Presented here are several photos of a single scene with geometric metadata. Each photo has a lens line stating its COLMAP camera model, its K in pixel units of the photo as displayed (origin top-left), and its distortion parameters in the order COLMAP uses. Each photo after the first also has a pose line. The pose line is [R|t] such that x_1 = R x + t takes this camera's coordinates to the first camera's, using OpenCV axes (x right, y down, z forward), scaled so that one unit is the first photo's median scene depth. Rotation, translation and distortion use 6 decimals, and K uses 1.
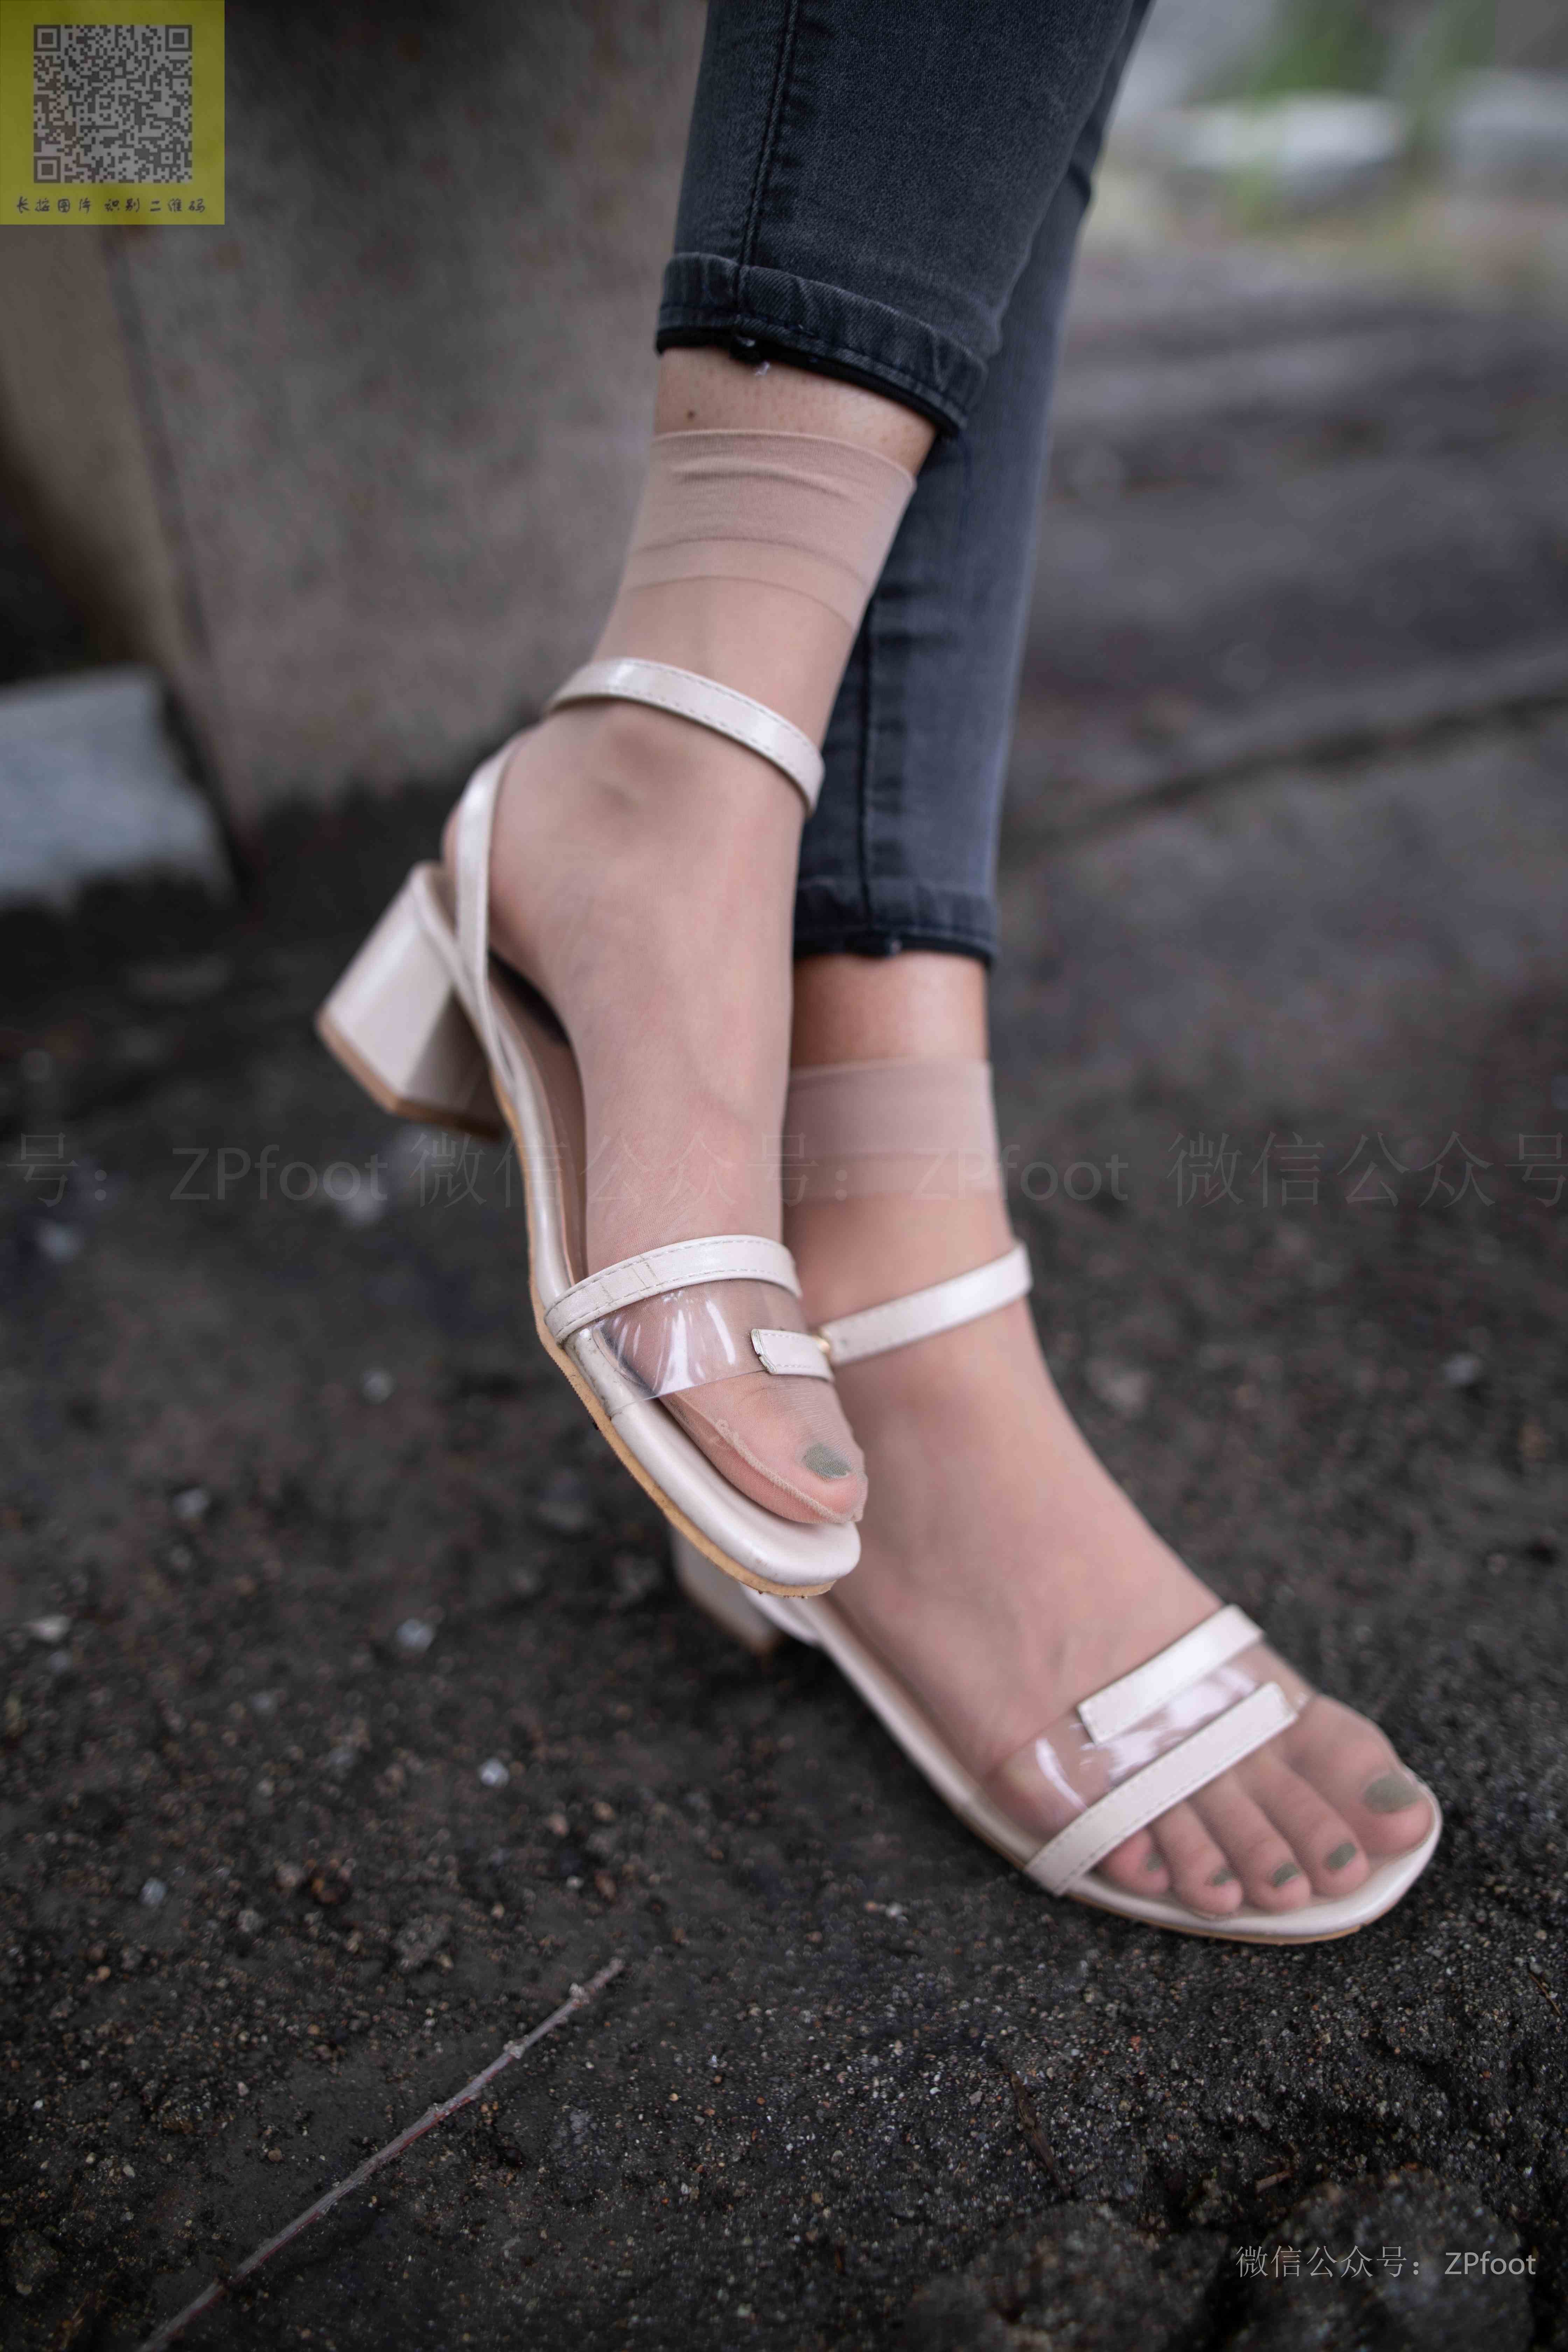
lens RADIAL K [[1631.3, 0, 796.1], [0, 1631.3, 1203.8], [0, 0, 1]] dist [-0.053454, 0.046786]
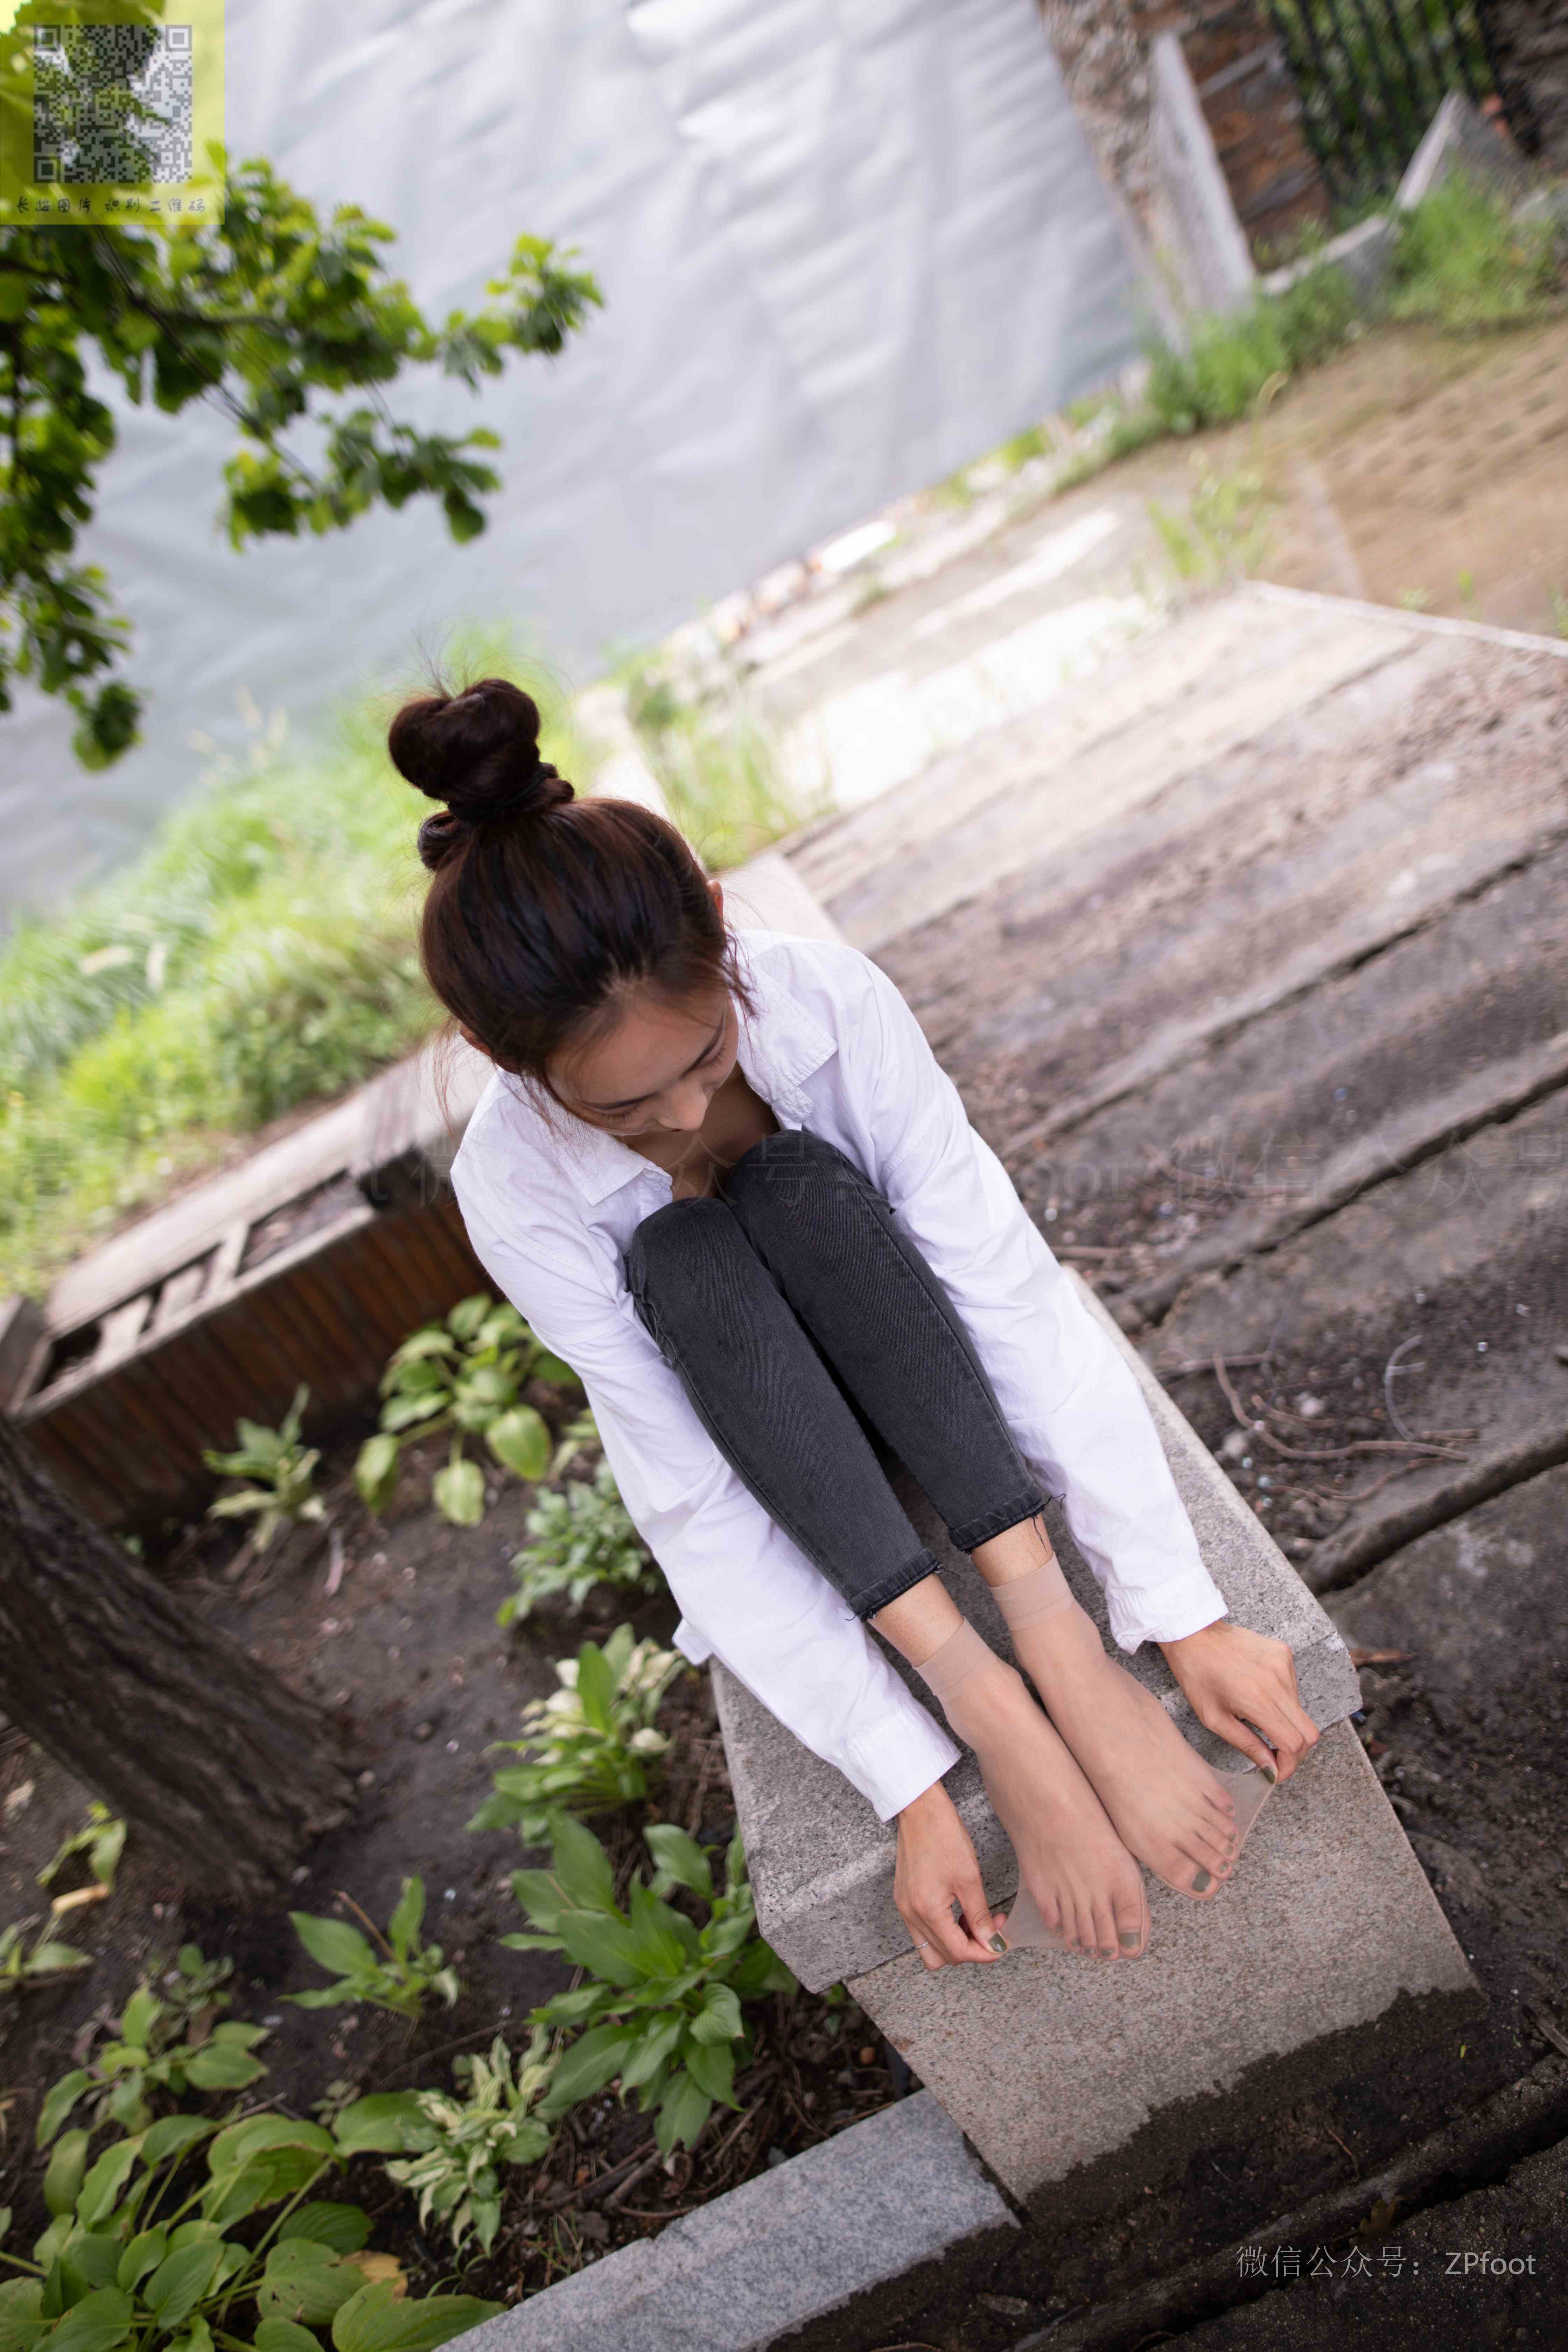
lens RADIAL K [[1631.3, 0, 791.7], [0, 1631.3, 1172.4], [0, 0, 1]] dist [-0.053454, 0.046786]
pose [[0.852568, -0.219198, -0.474427, 0.941910], [0.198375, 0.975583, -0.094257, -2.109486], [0.483504, -0.013754, 0.875234, -1.189800]]
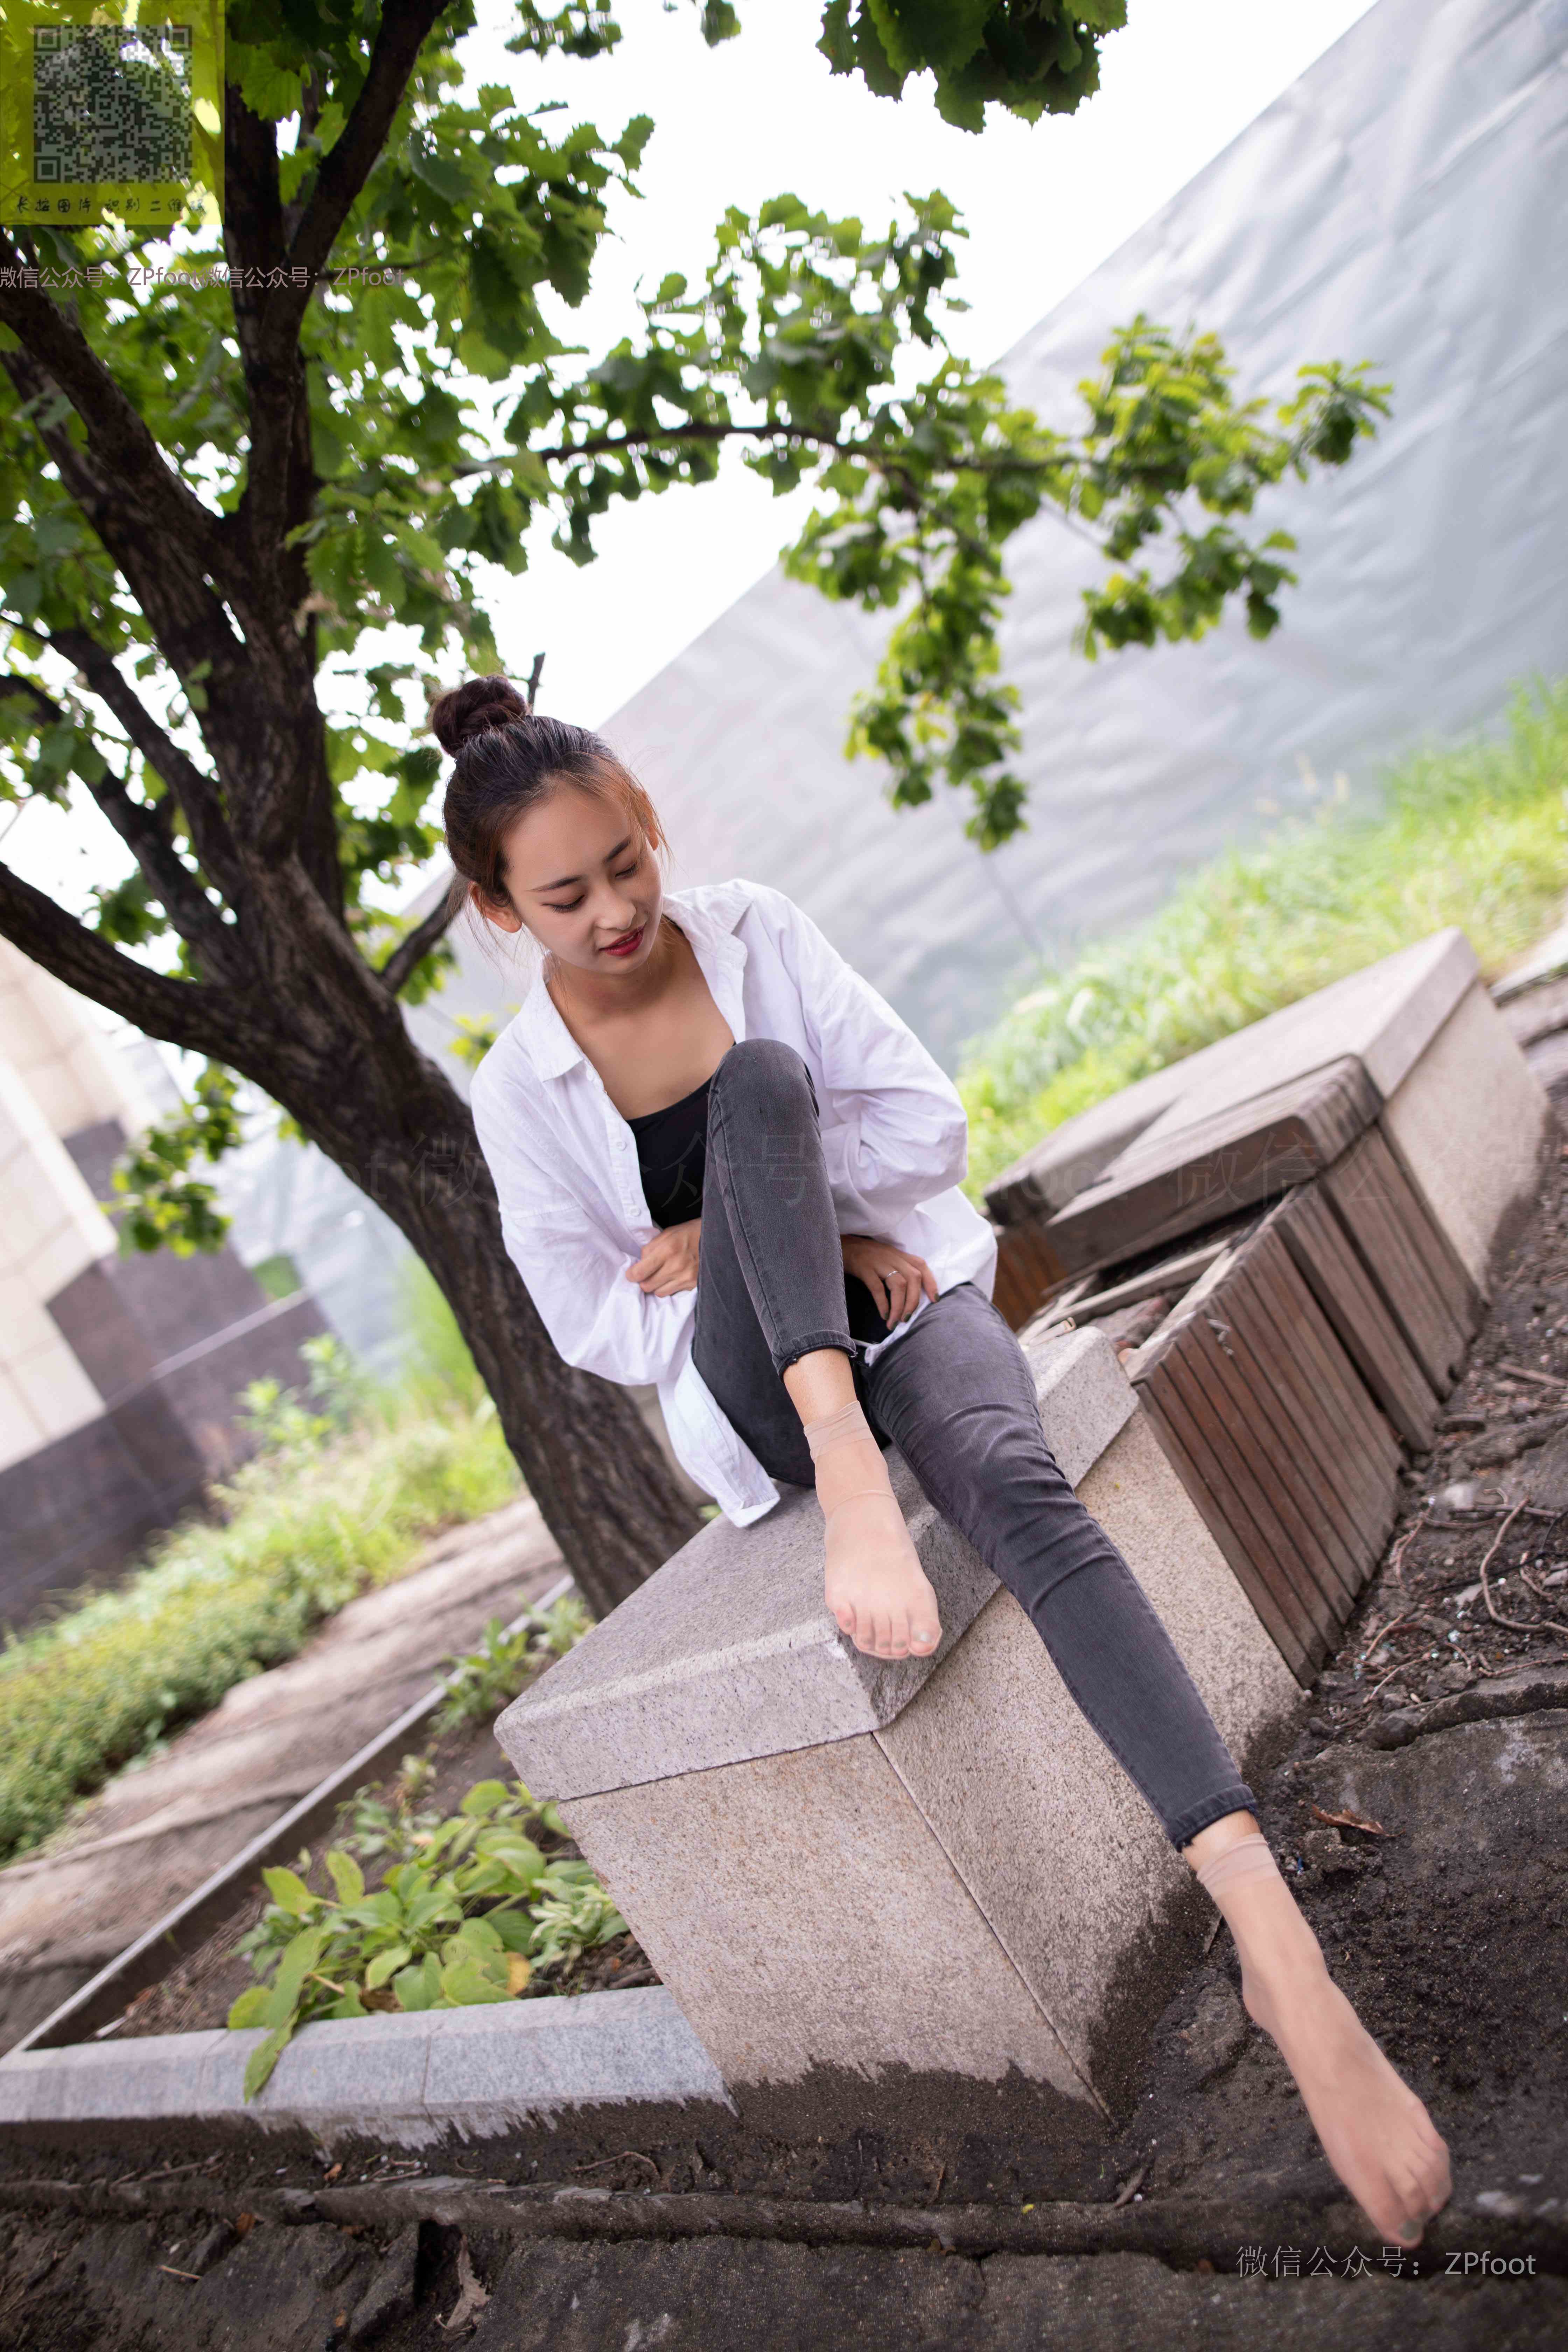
lens RADIAL K [[1631.3, 0, 791.6], [0, 1631.3, 1179.3], [0, 0, 1]] dist [-0.053454, 0.046786]
pose [[0.350797, -0.144562, -0.925226, 3.041975], [-0.059413, 0.982587, -0.176050, -1.743859], [0.934565, 0.116728, 0.336100, 0.387165]]
